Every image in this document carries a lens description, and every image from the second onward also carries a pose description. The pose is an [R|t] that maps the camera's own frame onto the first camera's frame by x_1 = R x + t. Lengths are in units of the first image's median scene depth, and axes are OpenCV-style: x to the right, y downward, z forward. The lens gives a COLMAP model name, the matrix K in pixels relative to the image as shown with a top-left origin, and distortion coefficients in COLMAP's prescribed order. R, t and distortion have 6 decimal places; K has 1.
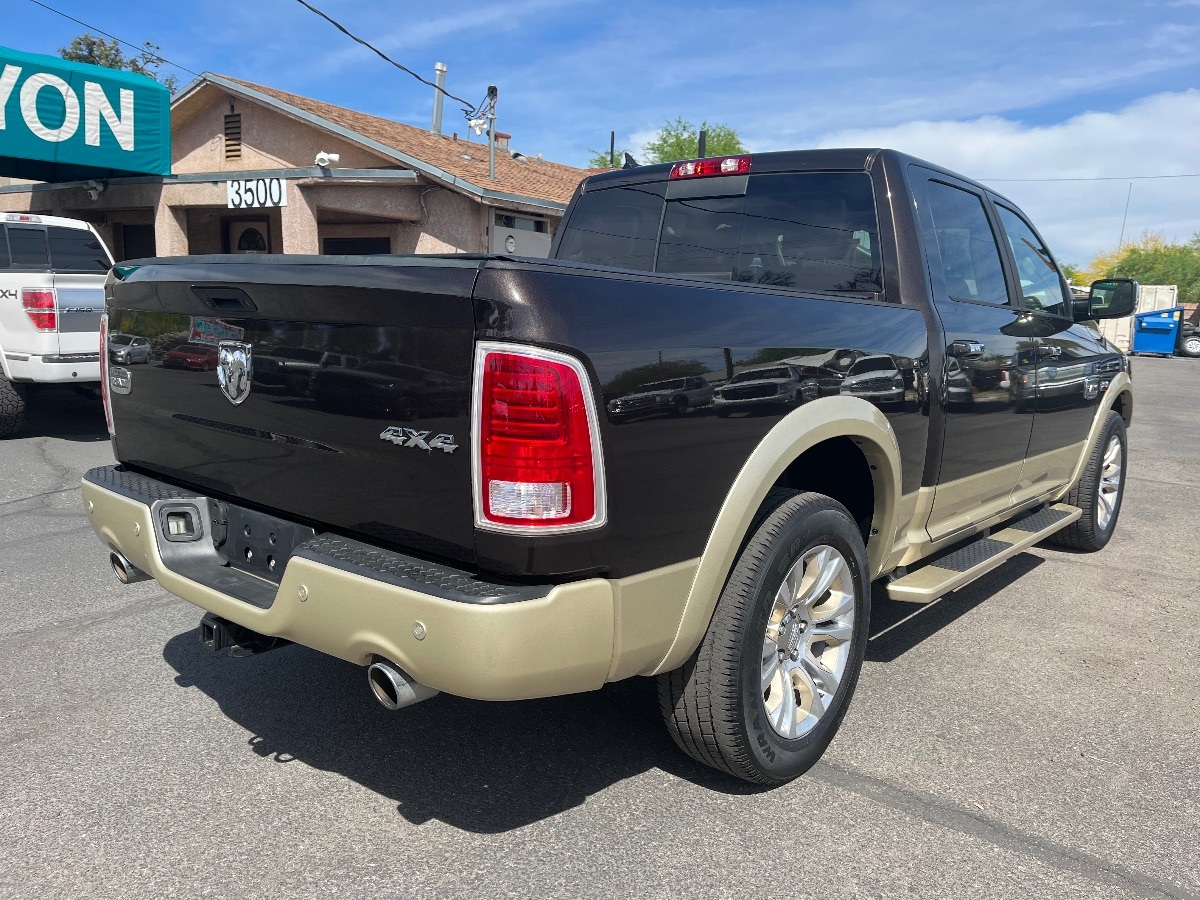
lens RADIAL K [[911.9, 0, 620.5], [0, 911.9, 446.3], [0, 0, 1]] dist [0.084252, -0.121863]
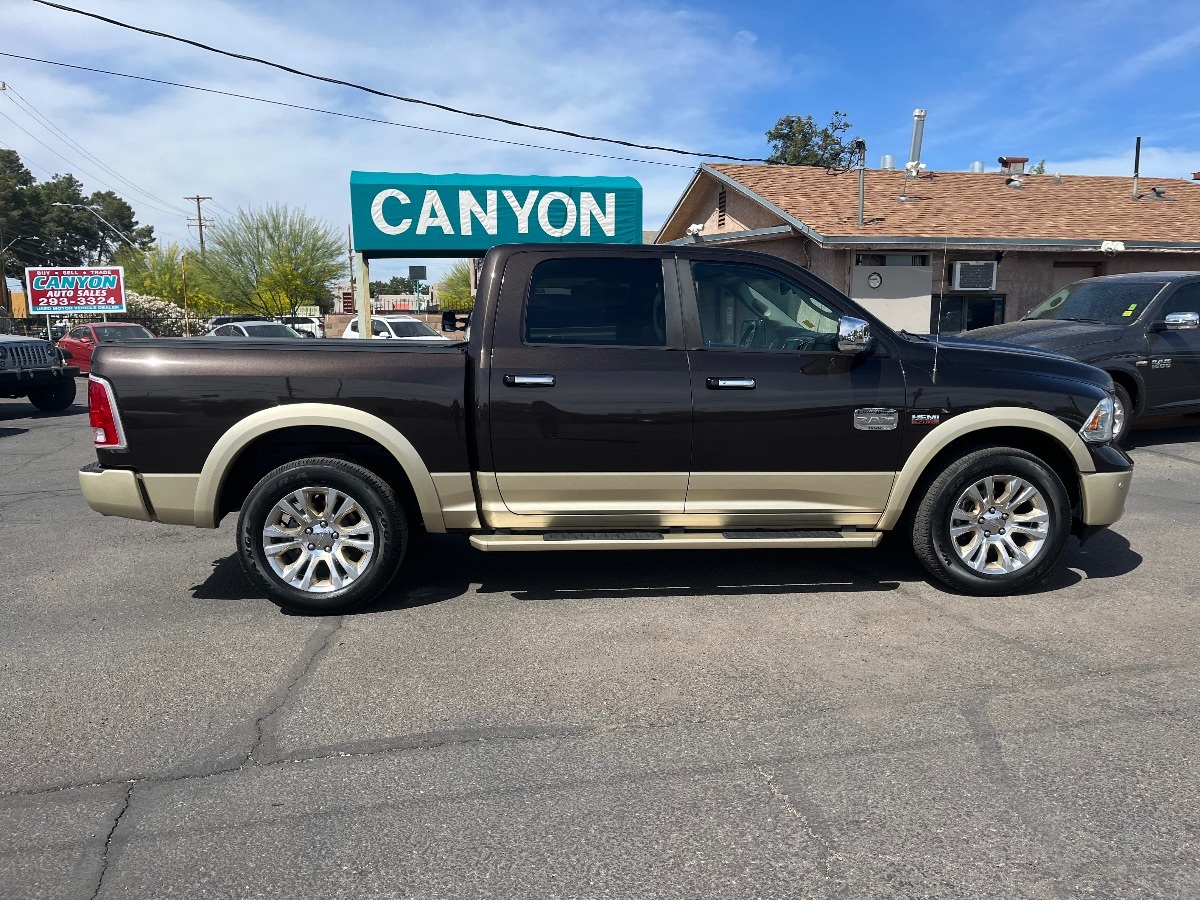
lens RADIAL K [[921.6, 0, 617.1], [0, 921.6, 449.7], [0, 0, 1]] dist [0.068375, -0.110060]
pose [[0.699184, 0.063514, -0.712115, 0.530263], [-0.082497, 0.996560, 0.007885, -0.007208], [0.710166, 0.053234, 0.702019, 0.036781]]
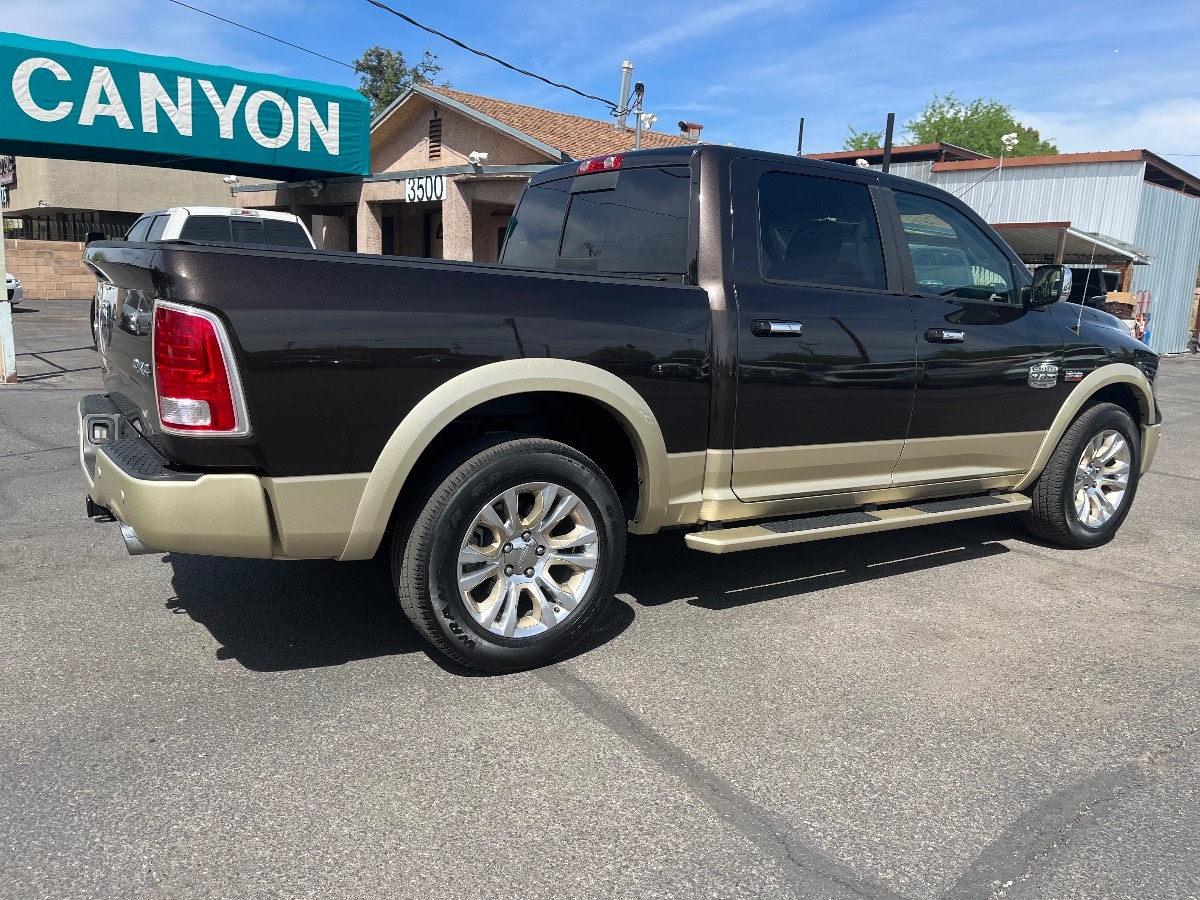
lens RADIAL K [[919.2, 0, 614.2], [0, 919.2, 443.9], [0, 0, 1]] dist [0.069871, -0.104532]
pose [[0.956815, 0.060206, -0.284393, 0.181556], [-0.057488, 0.998186, 0.017903, 0.008588], [0.284955, -0.000780, 0.958541, -0.038000]]
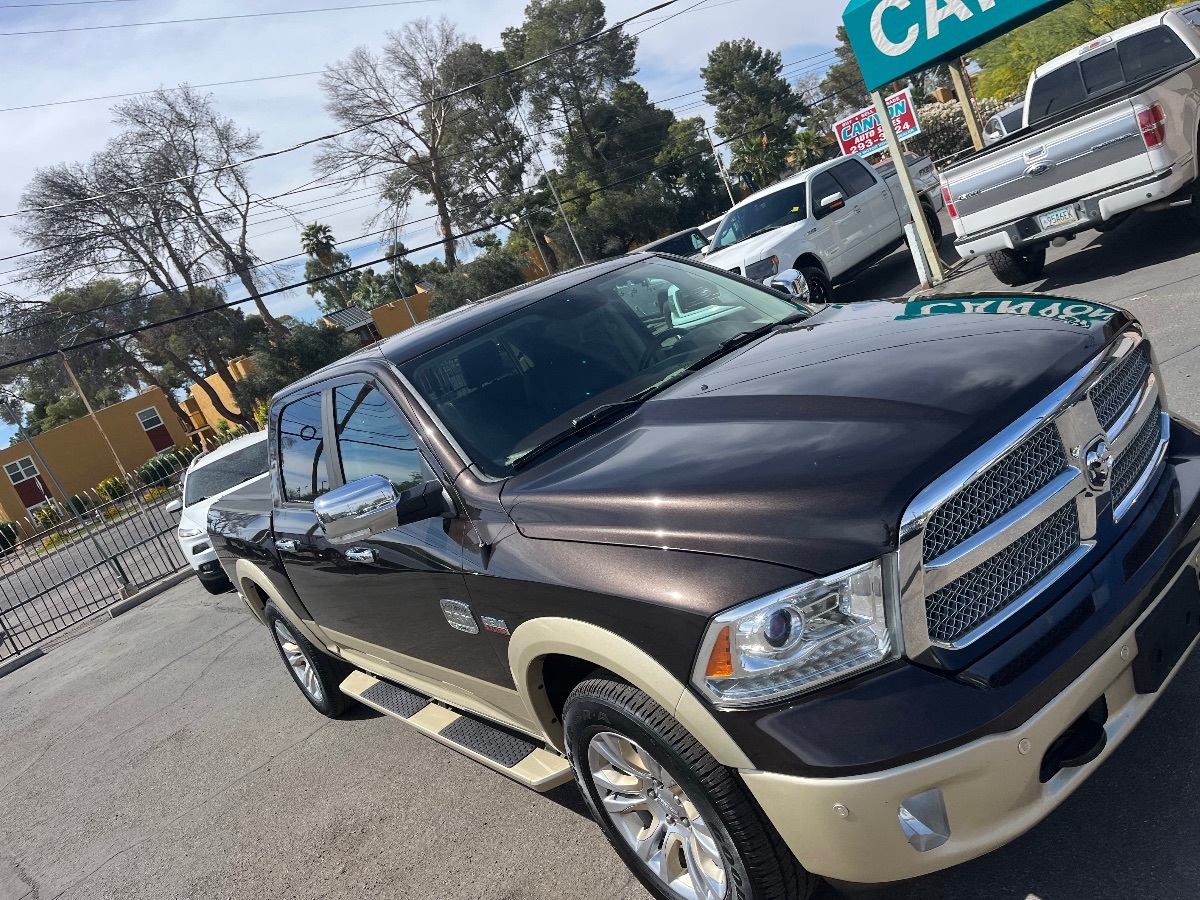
lens RADIAL K [[919.2, 0, 614.2], [0, 919.2, 443.9], [0, 0, 1]] dist [0.069871, -0.104532]
pose [[-0.221876, 0.245990, -0.943536, 0.540839], [0.232963, 0.953004, 0.193677, -0.140924], [0.946836, -0.176837, -0.268756, 0.657476]]
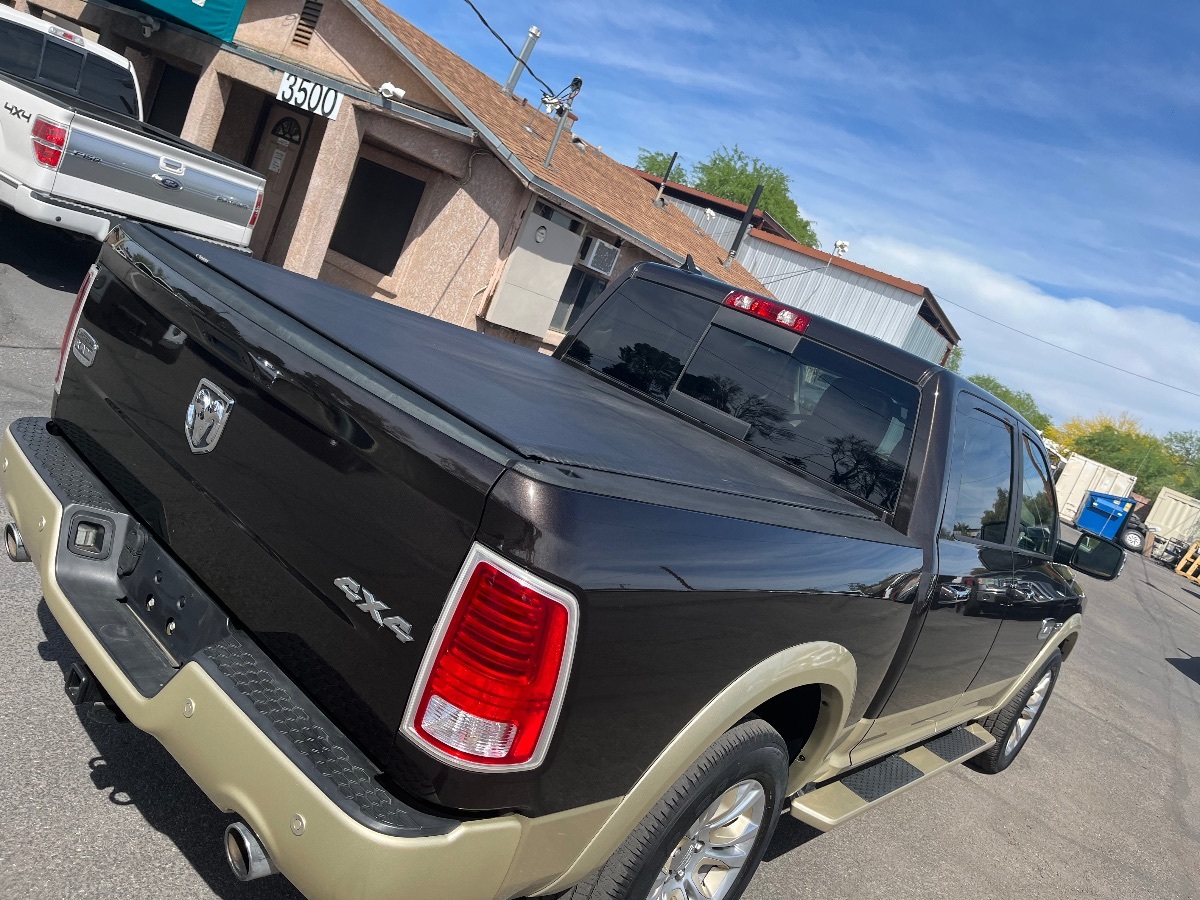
lens RADIAL K [[908.5, 0, 622.6], [0, 908.5, 430.7], [0, 0, 1]] dist [0.105843, -0.153419]
pose [[0.937801, 0.343200, 0.052374, -0.019810], [-0.343021, 0.939242, -0.012657, -0.047268], [-0.053535, -0.006095, 0.998547, 0.020442]]
